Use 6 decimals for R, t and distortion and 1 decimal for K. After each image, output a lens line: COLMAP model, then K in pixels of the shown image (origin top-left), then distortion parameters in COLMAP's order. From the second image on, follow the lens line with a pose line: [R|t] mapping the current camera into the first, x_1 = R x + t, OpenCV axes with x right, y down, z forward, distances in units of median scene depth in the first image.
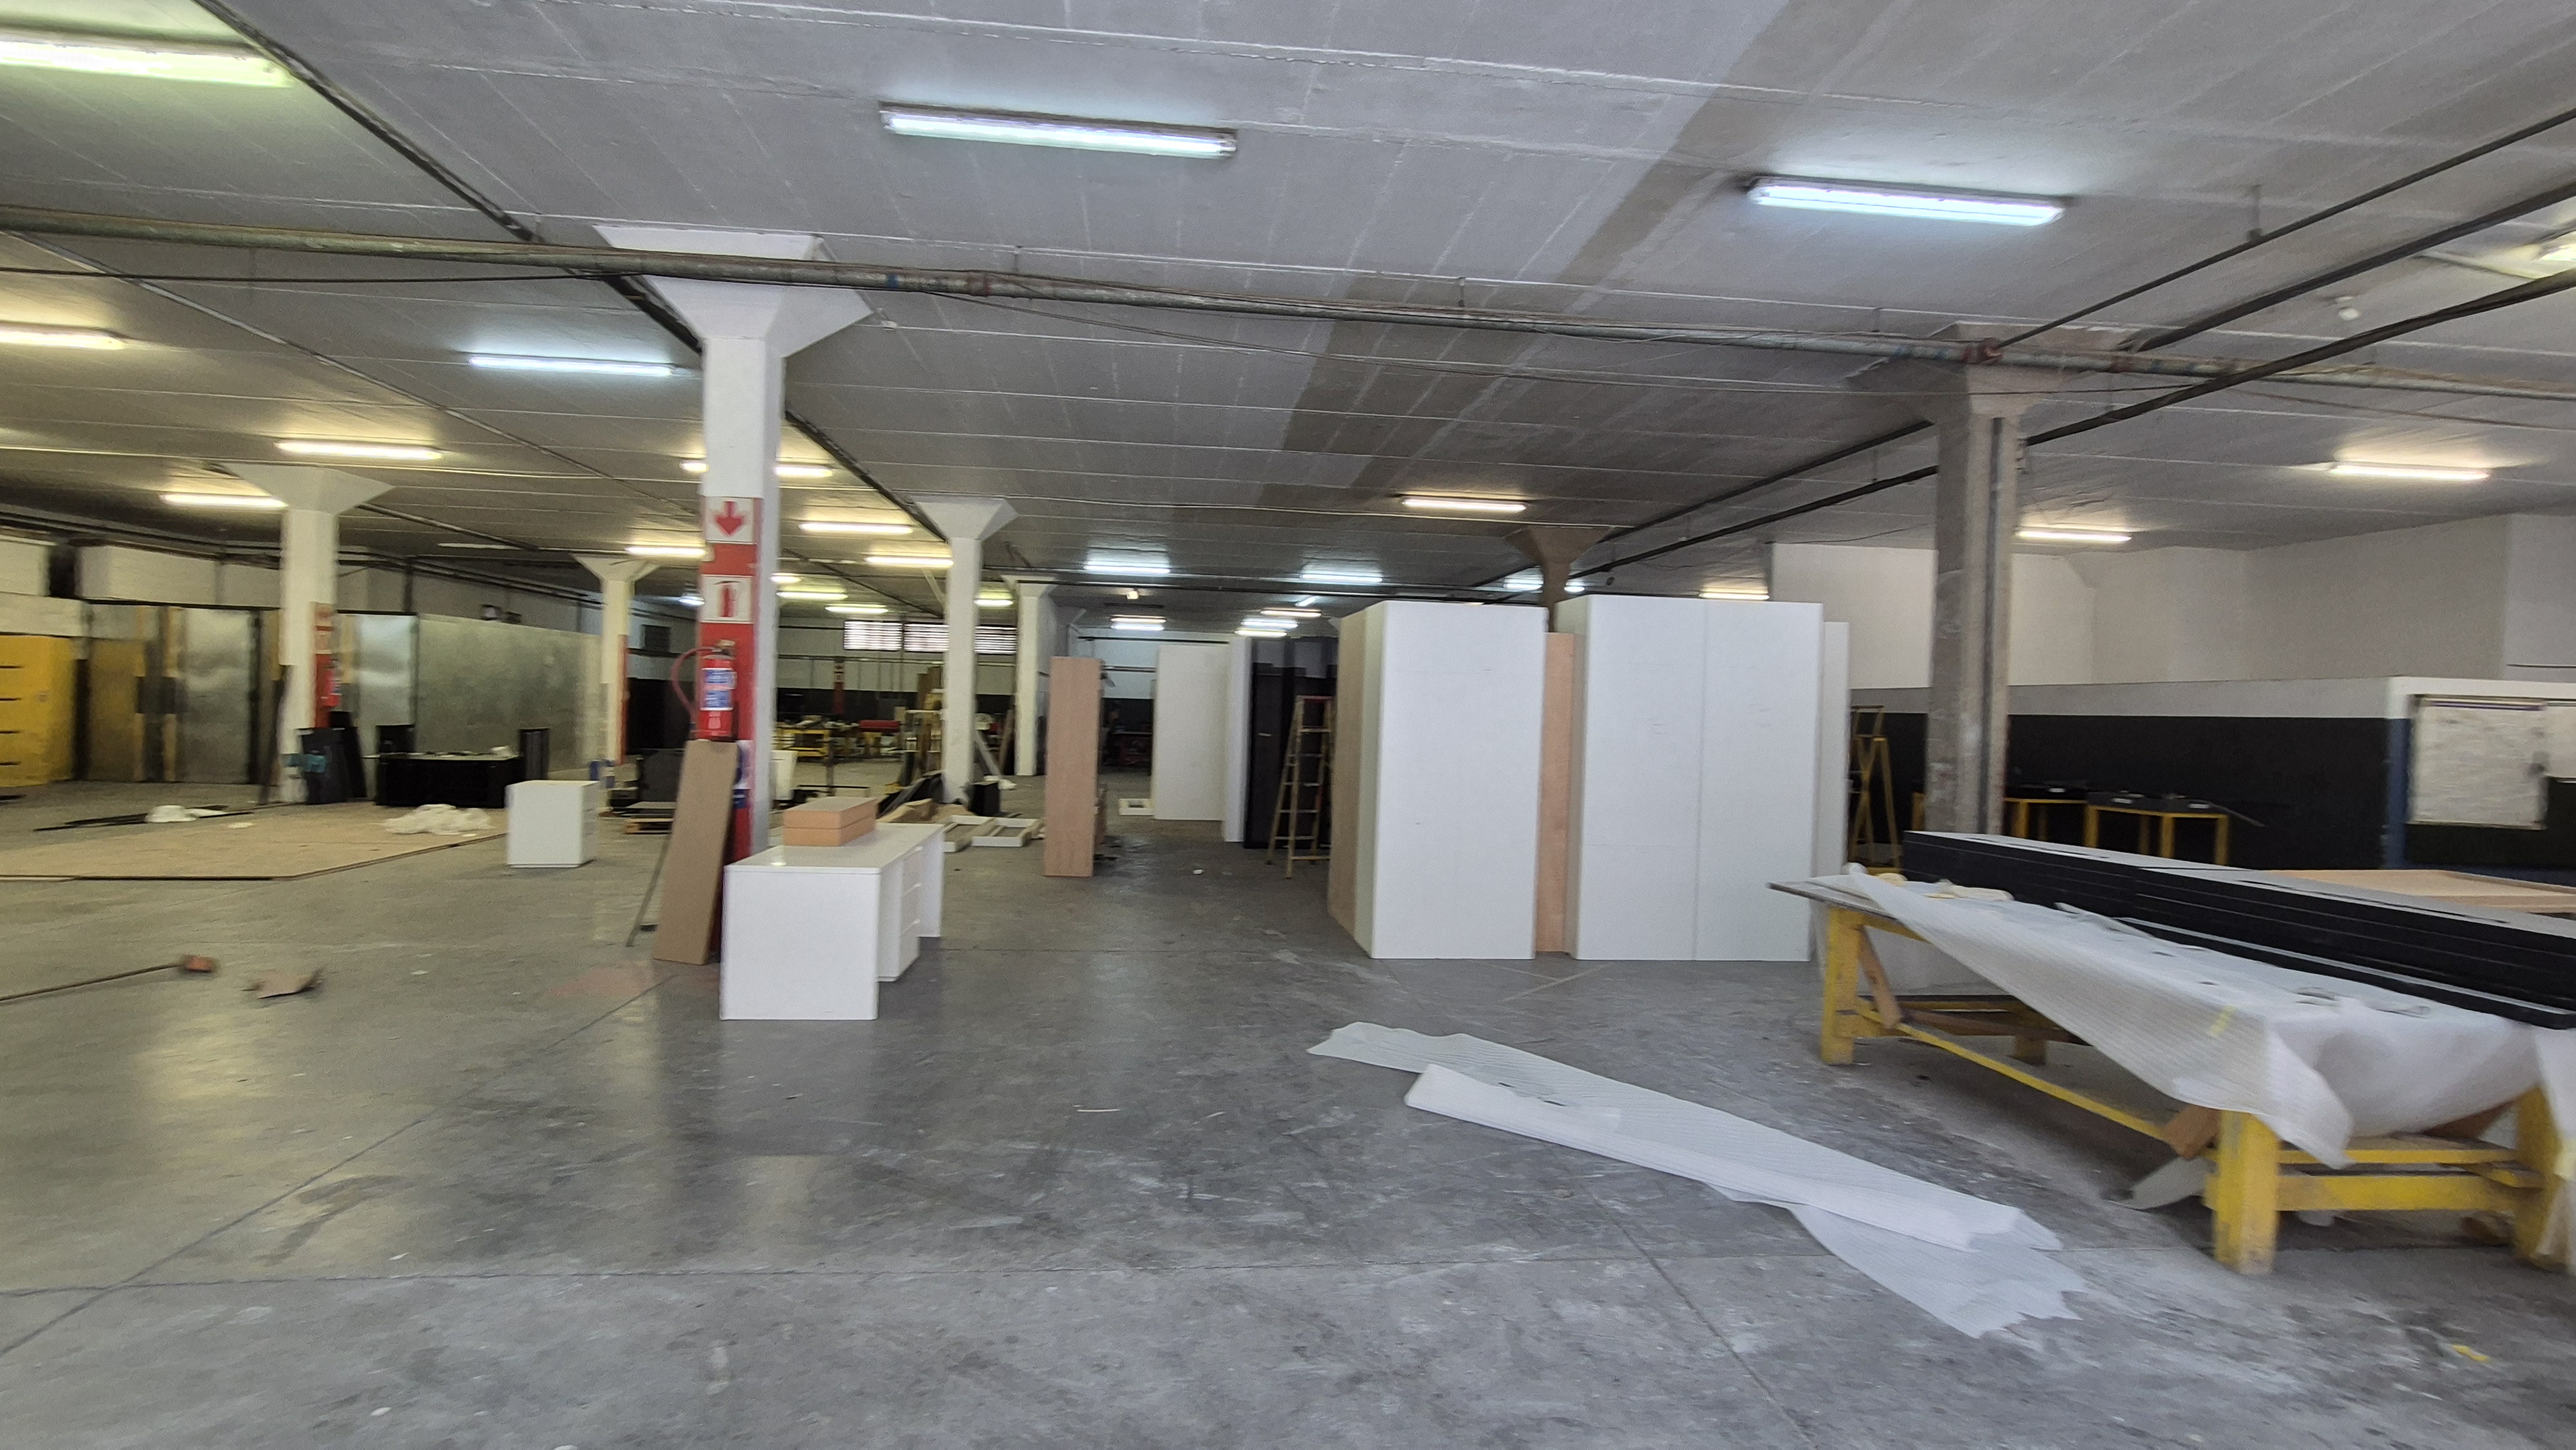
lens RADIAL K [[1092.0, 0, 1279.2], [0, 1092.0, 727.9], [0, 0, 1]] dist [-0.000968, 0.003128]
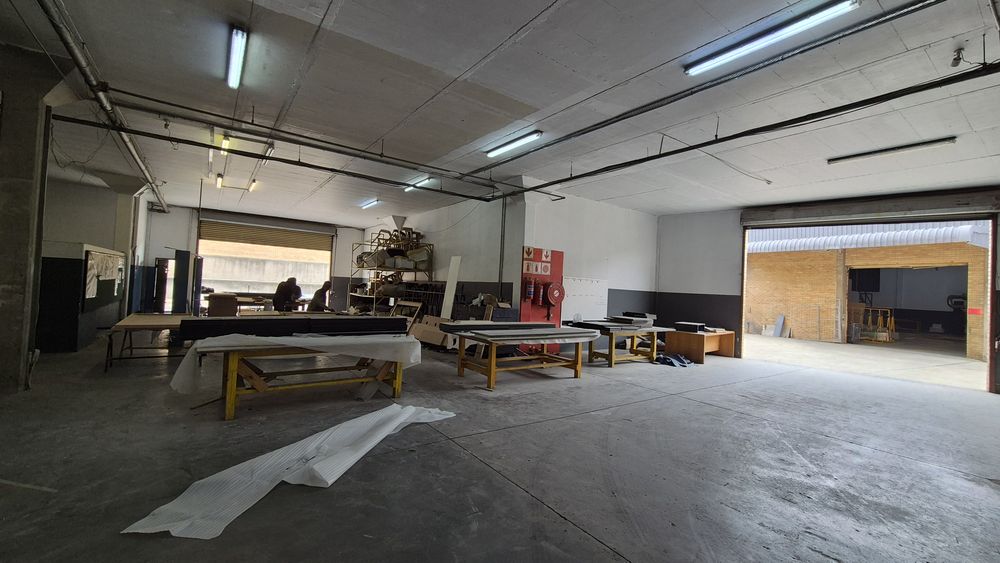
lens RADIAL K [[413.1, 0, 501.4], [0, 413.1, 281.2], [0, 0, 1]] dist [-0.000087, 0.002148]
pose [[-0.486141, -0.041574, 0.872891, -0.477688], [-0.054286, 0.998375, 0.017317, -0.035977], [-0.872193, -0.038968, -0.487608, 0.803313]]
